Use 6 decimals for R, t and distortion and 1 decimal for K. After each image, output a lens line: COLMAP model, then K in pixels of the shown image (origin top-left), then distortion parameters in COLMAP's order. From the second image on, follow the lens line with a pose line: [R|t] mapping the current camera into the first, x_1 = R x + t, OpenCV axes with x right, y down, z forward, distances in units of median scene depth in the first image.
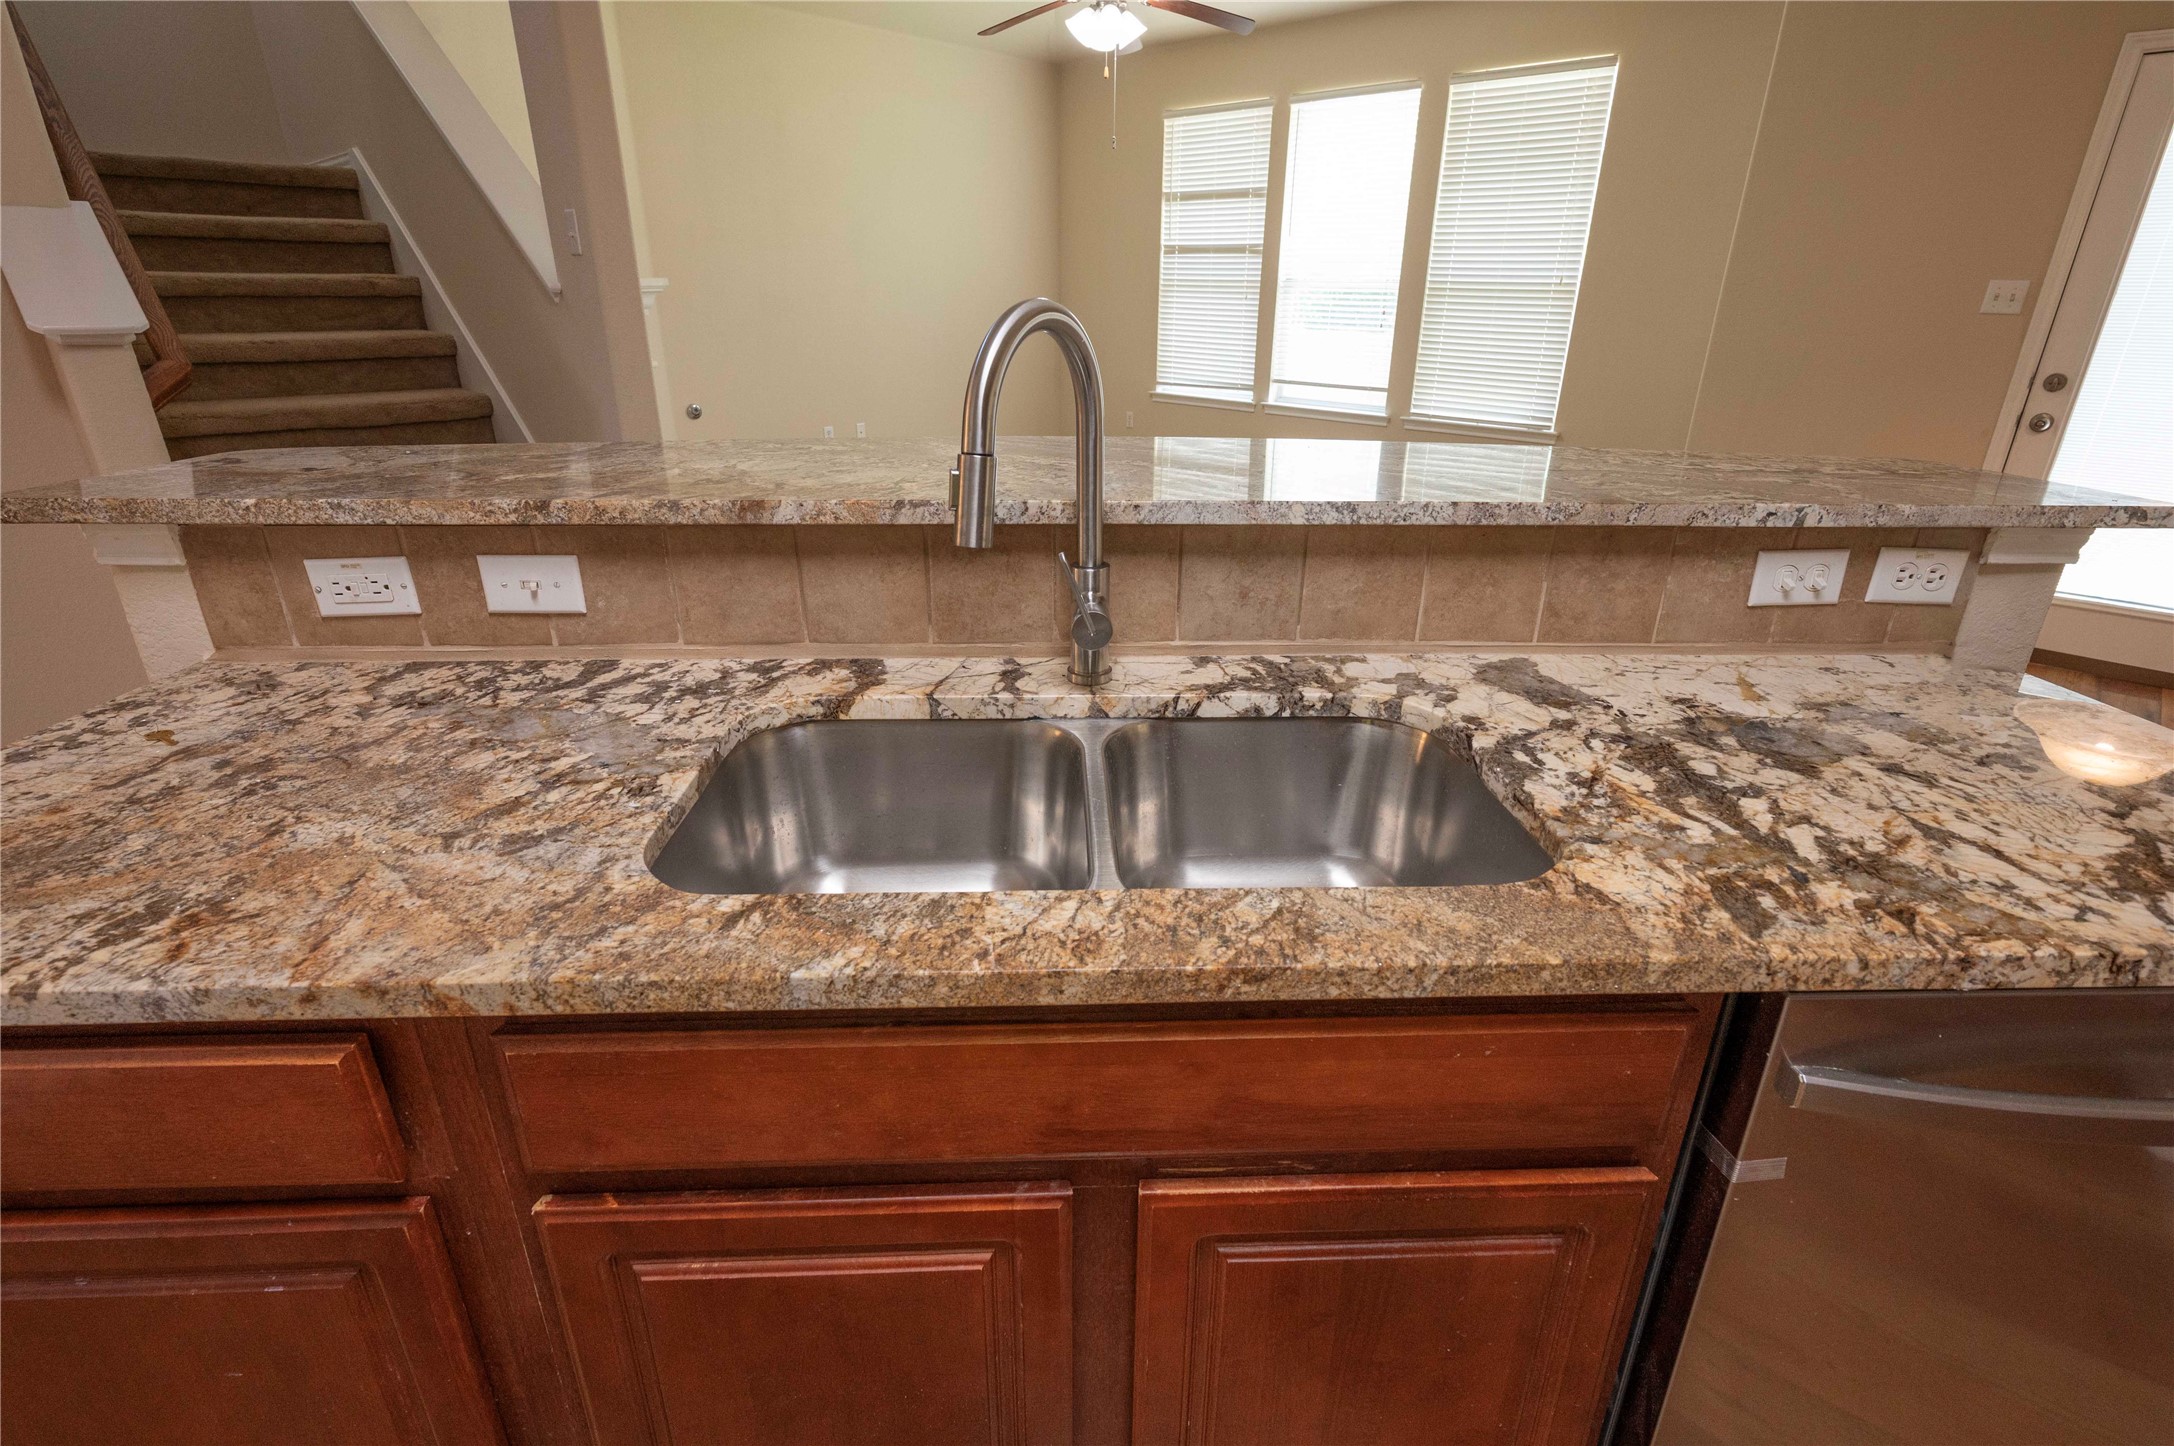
lens RADIAL K [[1036.2, 0, 1090.5], [0, 1036.2, 713.4], [0, 0, 1]] dist [-0.001735, 0.002921]
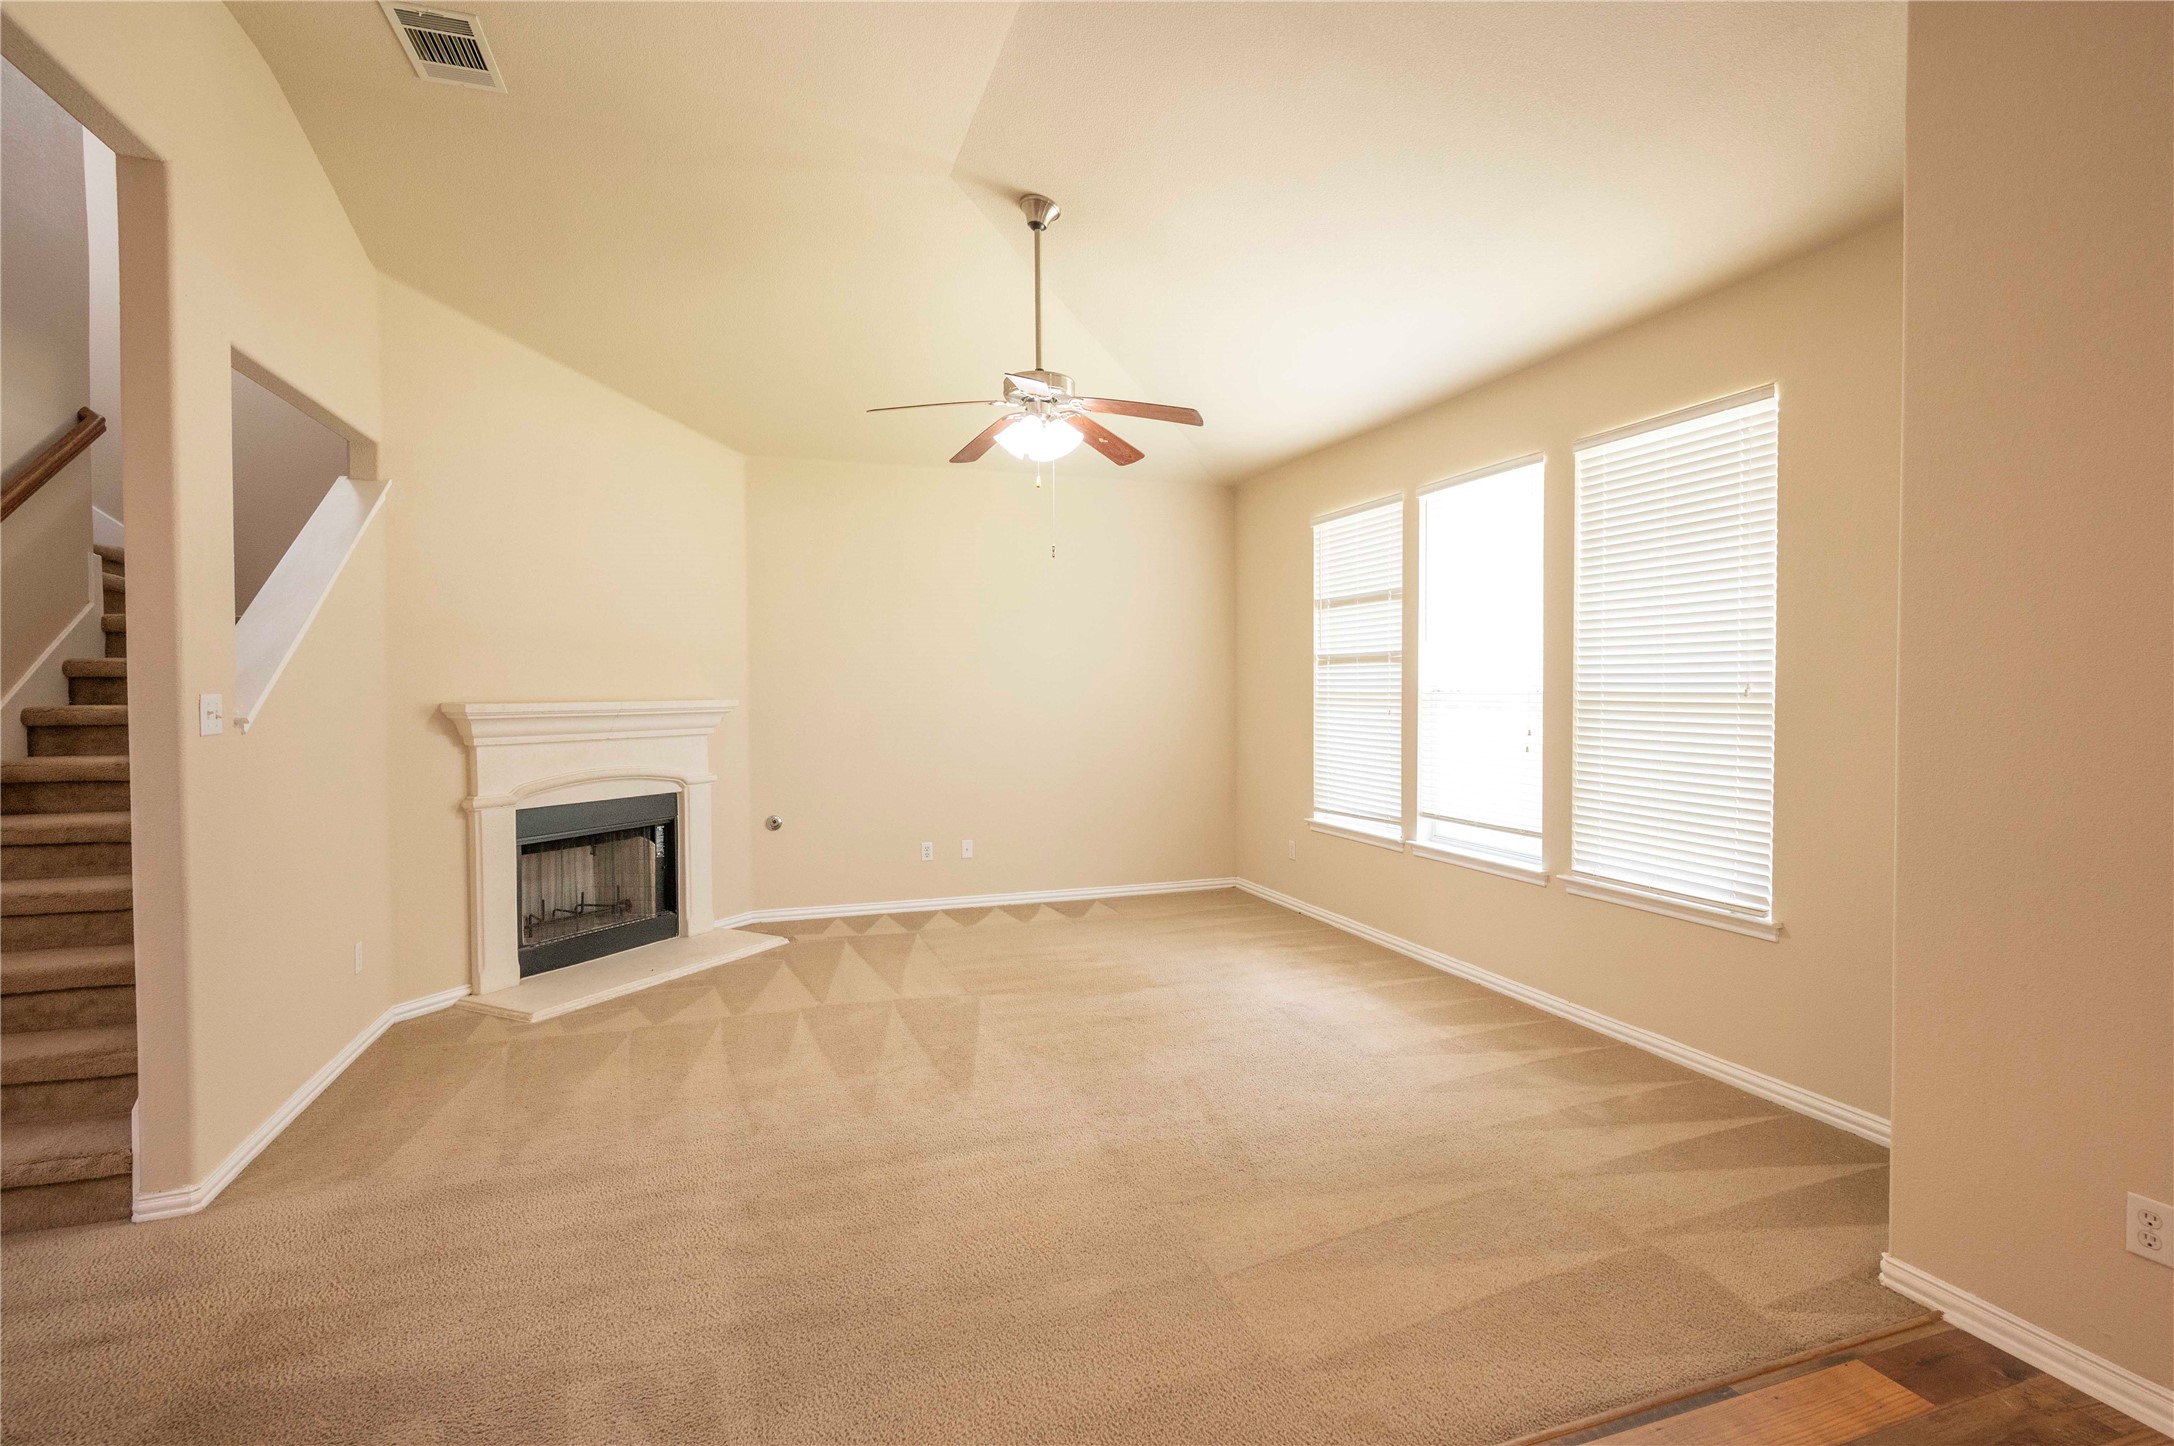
lens RADIAL K [[1036.2, 0, 1126.8], [0, 1036.2, 707.8], [0, 0, 1]] dist [-0.001735, 0.002921]
pose [[0.895796, -0.006212, -0.444422, 0.338561], [-0.158768, 0.929460, -0.333011, -0.112992], [0.415141, 0.368870, 0.831621, 0.265568]]
